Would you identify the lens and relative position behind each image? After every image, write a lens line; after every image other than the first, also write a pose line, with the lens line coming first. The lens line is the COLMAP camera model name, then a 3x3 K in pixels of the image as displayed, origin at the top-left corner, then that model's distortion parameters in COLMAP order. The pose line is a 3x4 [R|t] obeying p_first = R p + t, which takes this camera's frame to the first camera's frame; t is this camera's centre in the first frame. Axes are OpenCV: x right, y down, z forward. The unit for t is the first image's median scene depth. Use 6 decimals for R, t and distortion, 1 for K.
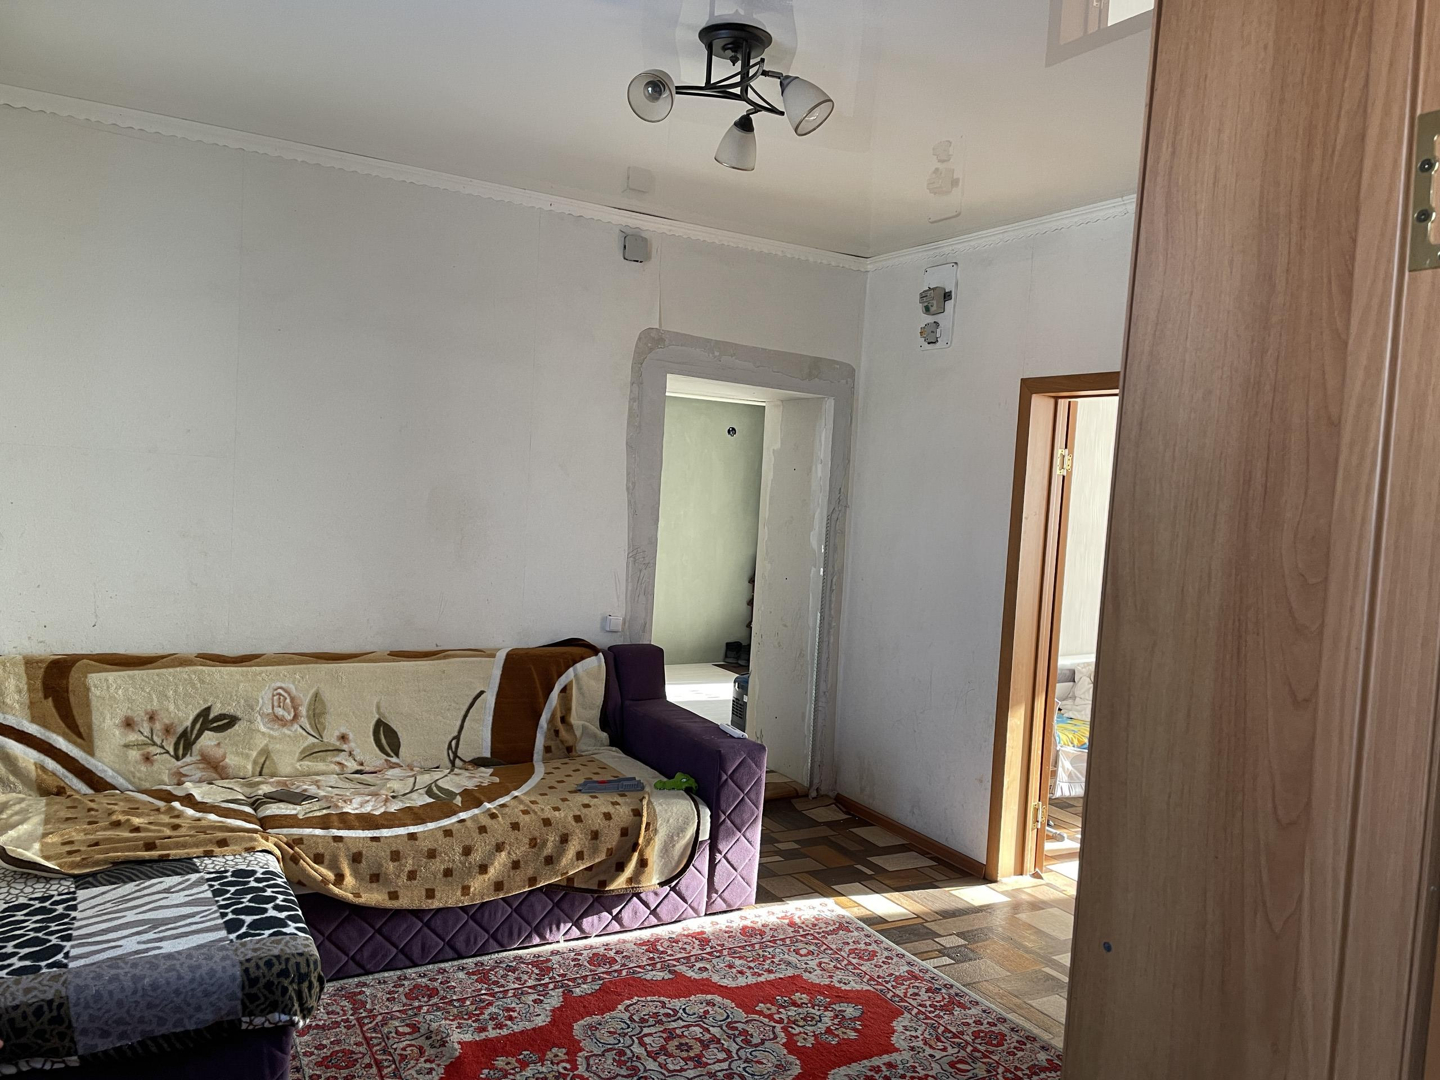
lens RADIAL K [[1100.7, 0, 718.1], [0, 1100.7, 541.7], [0, 0, 1]] dist [0.075755, -0.023382]
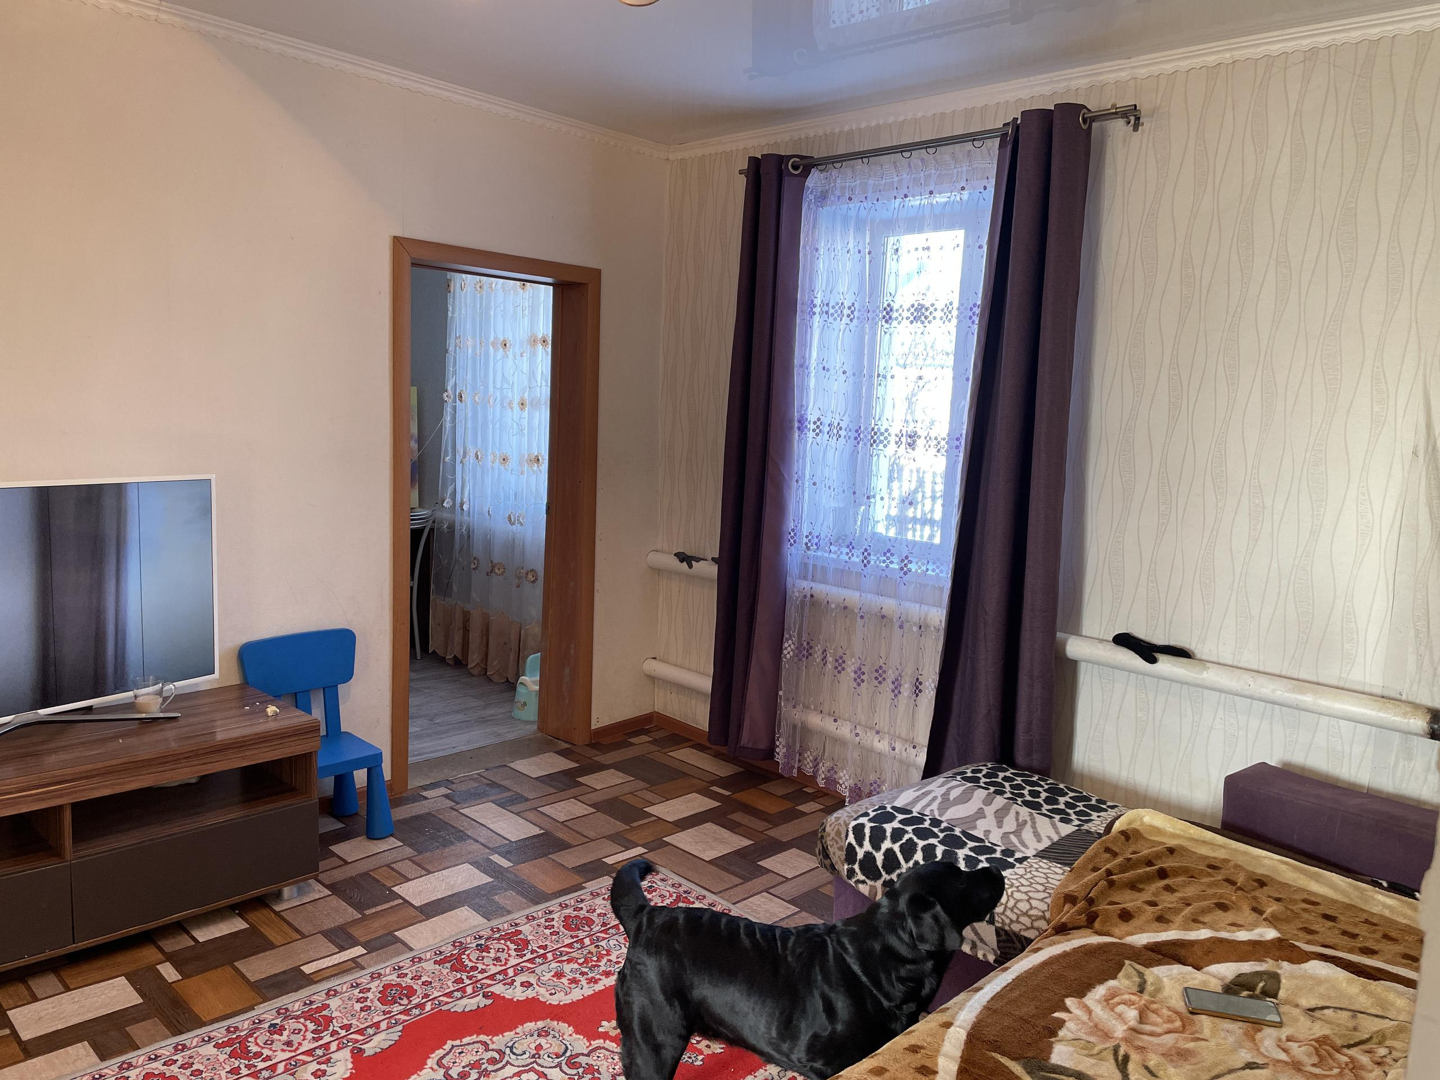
lens RADIAL K [[1100.7, 0, 721.8], [0, 1100.7, 538.0], [0, 0, 1]] dist [0.075755, -0.023382]
pose [[-0.967830, -0.075011, -0.240164, 0.060114], [-0.116214, 0.979877, 0.162279, -0.109575], [0.223159, 0.184969, -0.957072, 1.918602]]
